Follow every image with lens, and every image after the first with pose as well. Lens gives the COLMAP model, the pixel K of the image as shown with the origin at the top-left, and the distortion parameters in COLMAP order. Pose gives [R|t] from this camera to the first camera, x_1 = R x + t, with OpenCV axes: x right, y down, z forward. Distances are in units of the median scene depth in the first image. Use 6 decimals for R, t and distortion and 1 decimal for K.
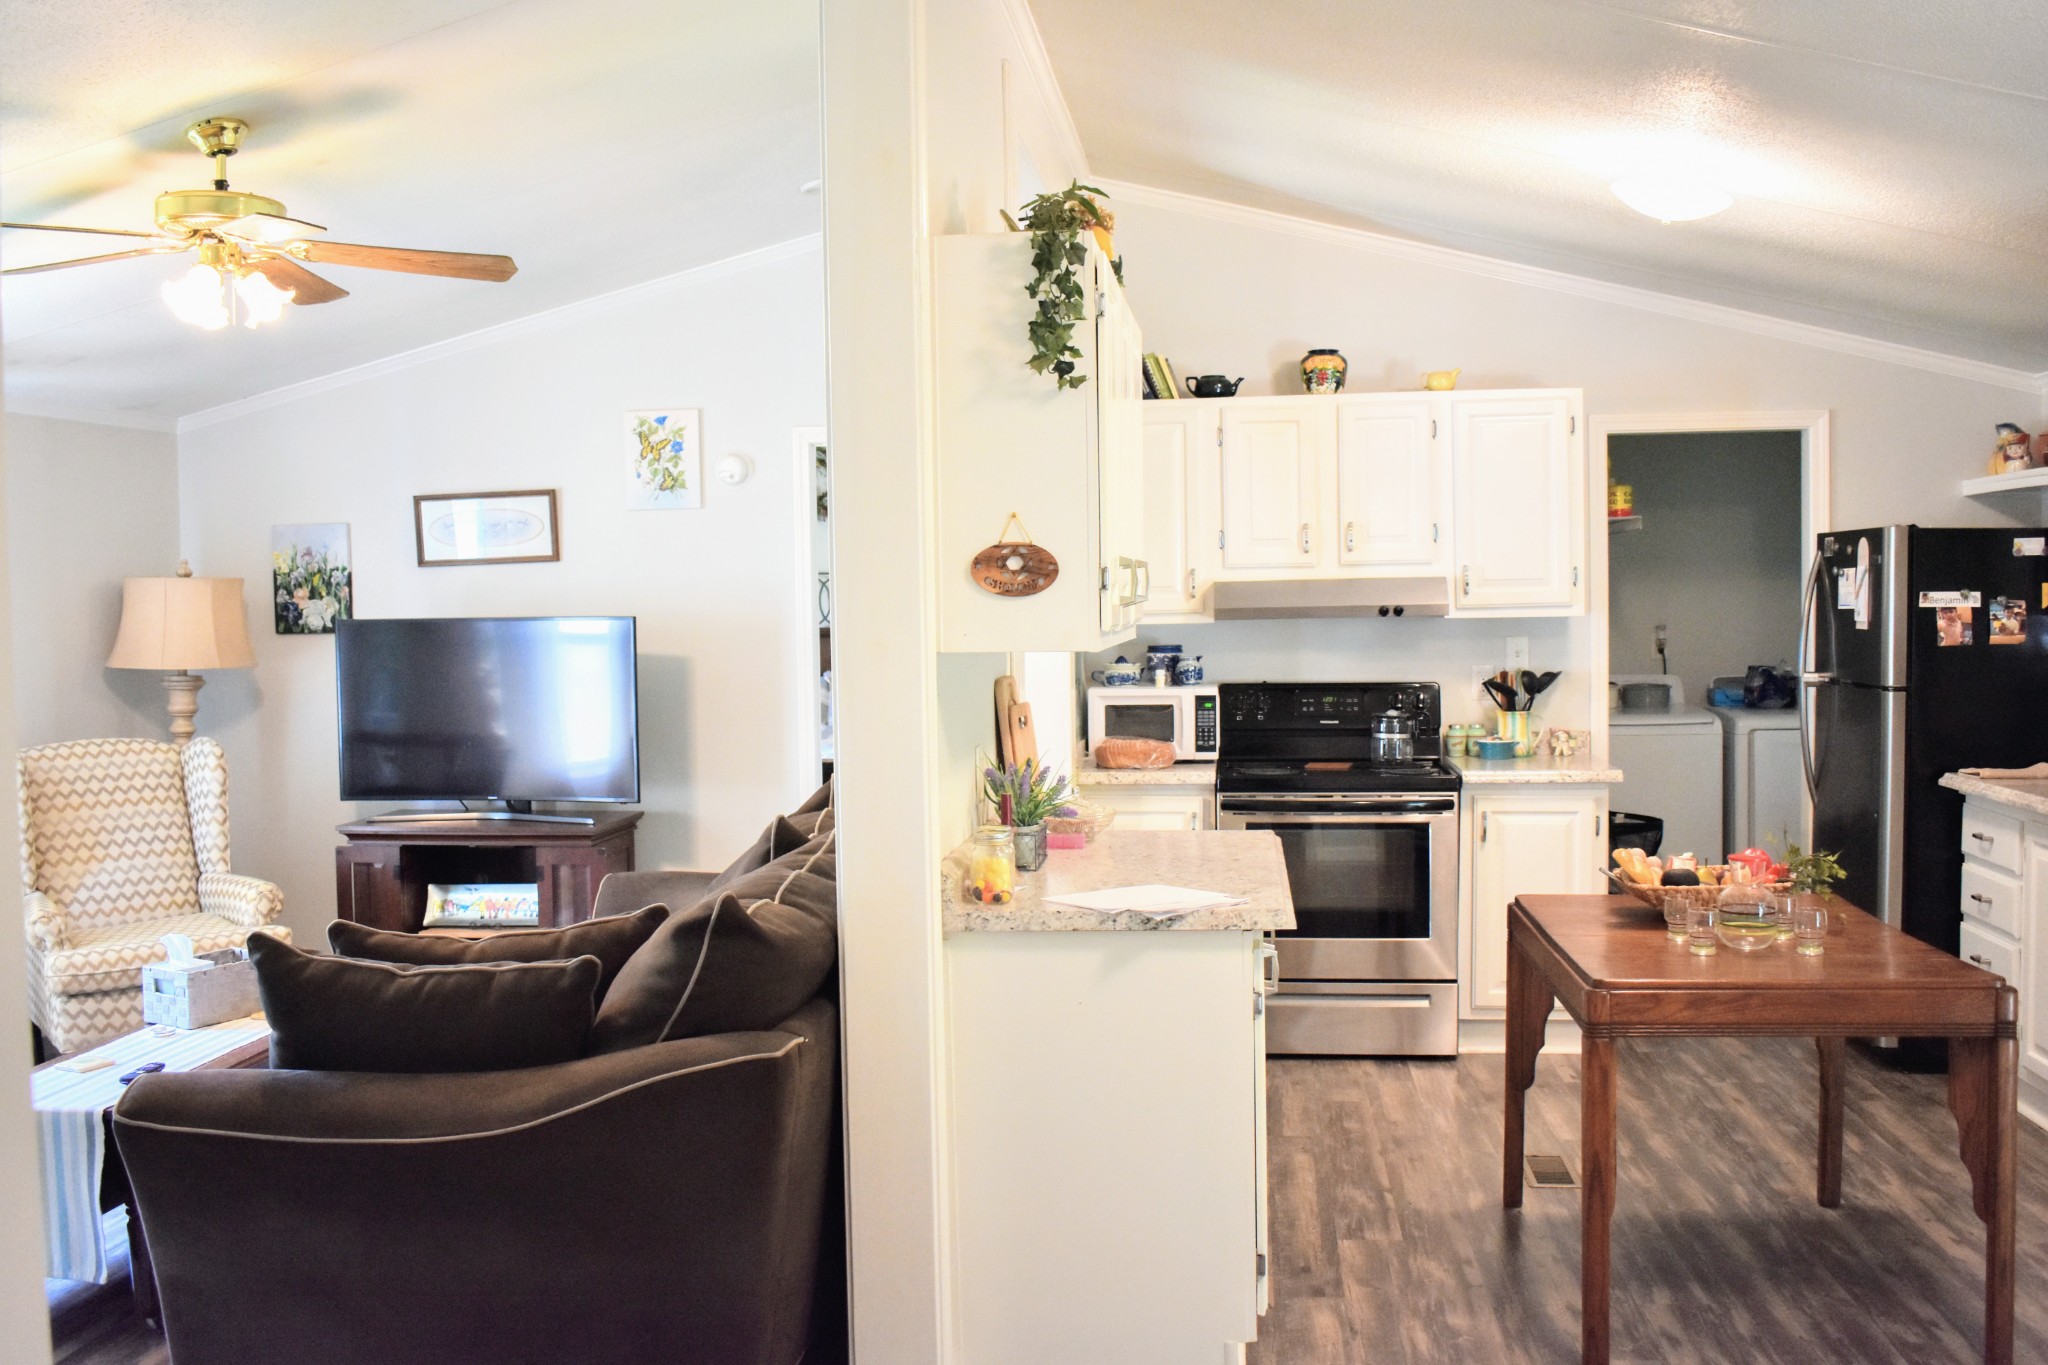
lens RADIAL K [[1982.4, 0, 1024.0], [0, 1982.4, 682.5], [0, 0, 1]] dist [-0.017512, 0.002831]
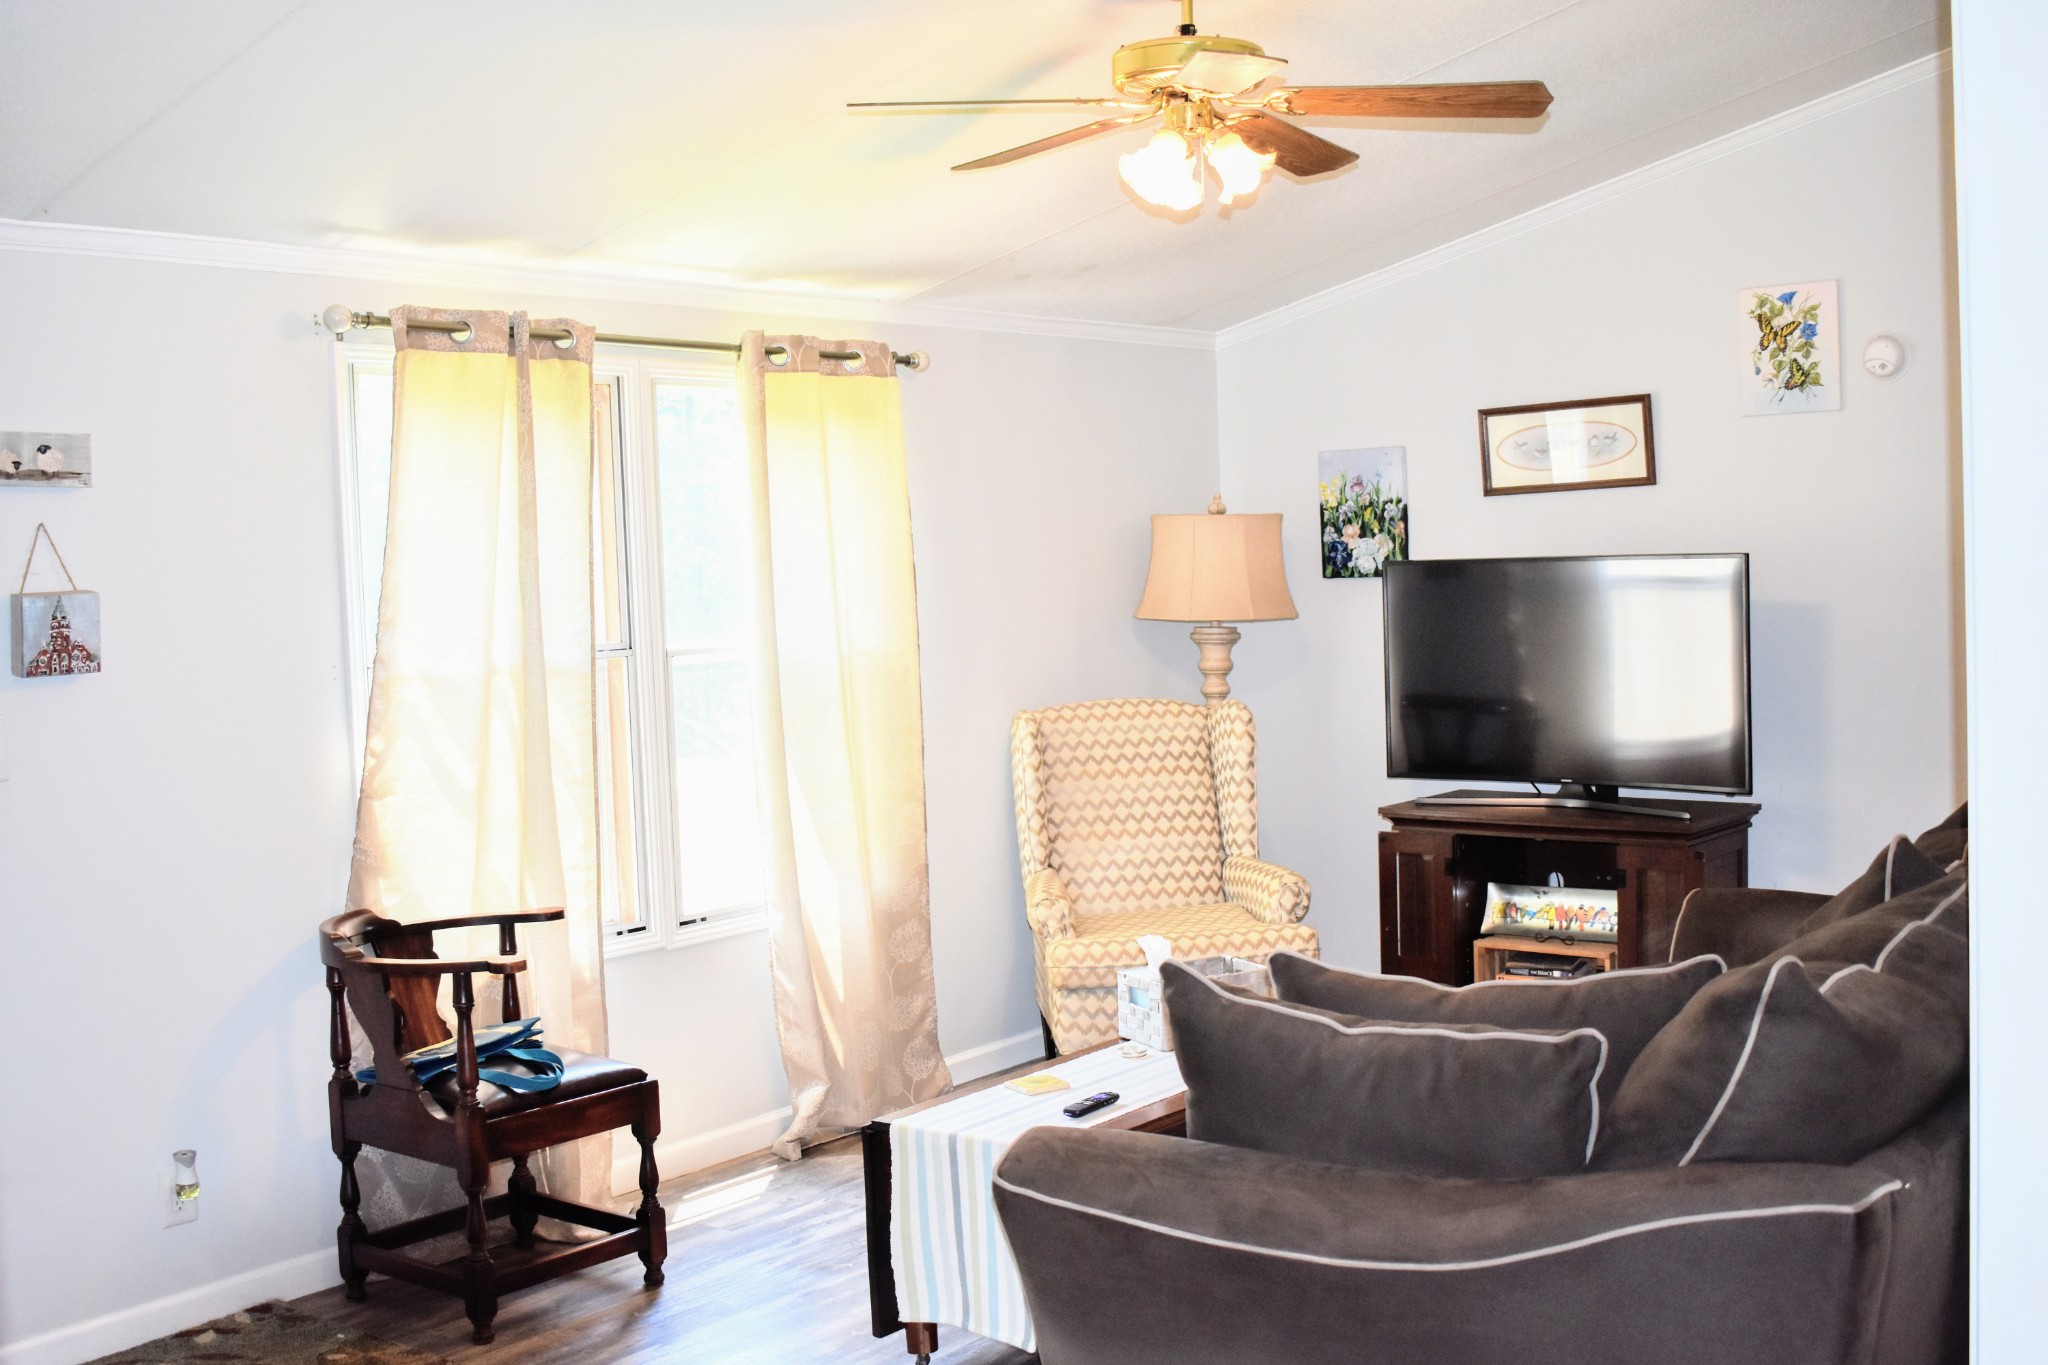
lens RADIAL K [[2222.5, 0, 1024.0], [0, 2222.5, 682.5], [0, 0, 1]] dist [-0.048245, 0.014615]
pose [[0.855681, 0.017623, -0.517204, 0.009428], [-0.005314, 0.999667, 0.025271, -0.003604], [0.517476, -0.018875, 0.855489, 0.123091]]
